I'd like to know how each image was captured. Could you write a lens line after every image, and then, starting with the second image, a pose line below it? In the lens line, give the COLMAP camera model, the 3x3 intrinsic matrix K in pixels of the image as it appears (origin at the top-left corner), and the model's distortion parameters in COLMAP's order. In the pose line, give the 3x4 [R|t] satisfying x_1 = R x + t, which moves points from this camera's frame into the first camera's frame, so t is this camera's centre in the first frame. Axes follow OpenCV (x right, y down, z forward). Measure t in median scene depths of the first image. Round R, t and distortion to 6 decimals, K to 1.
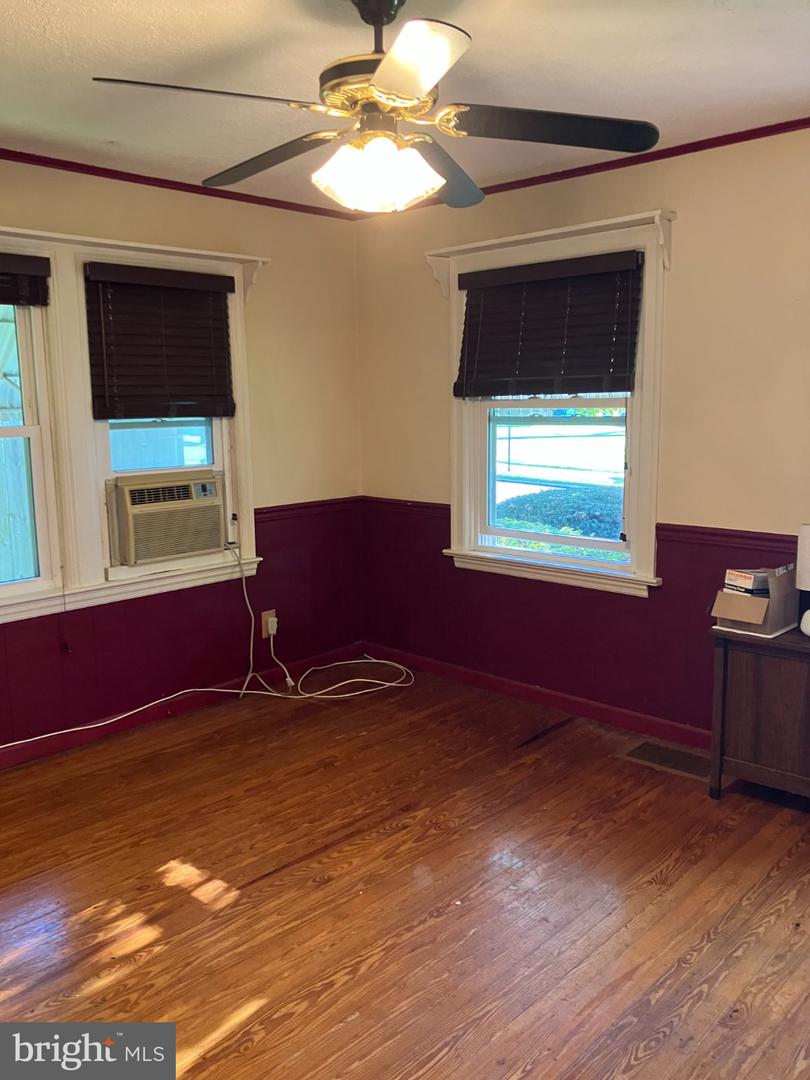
lens RADIAL K [[887.7, 0, 399.6], [0, 887.7, 539.8], [0, 0, 1]] dist [0.013540, -0.007544]
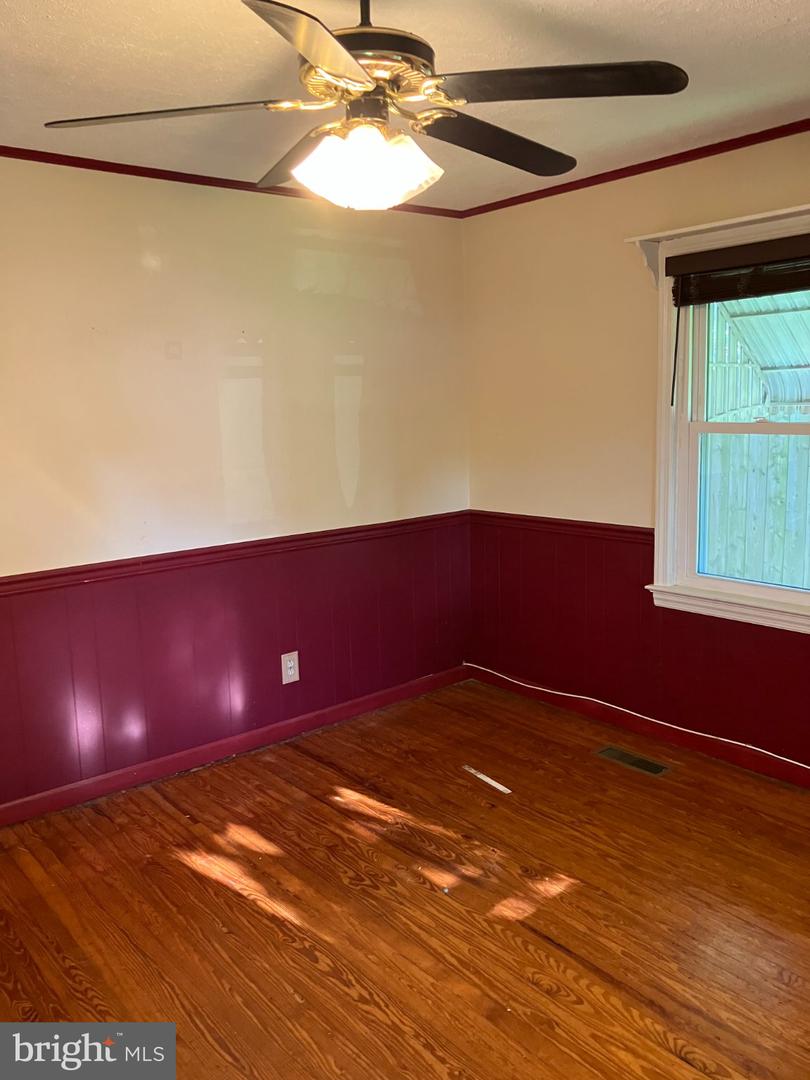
lens RADIAL K [[887.7, 0, 398.9], [0, 887.7, 541.4], [0, 0, 1]] dist [0.013540, -0.007544]
pose [[-0.150051, 0.165612, -0.974709, 0.746767], [-0.116311, 0.976068, 0.183749, -0.174524], [0.981813, 0.140941, -0.127198, 1.005968]]
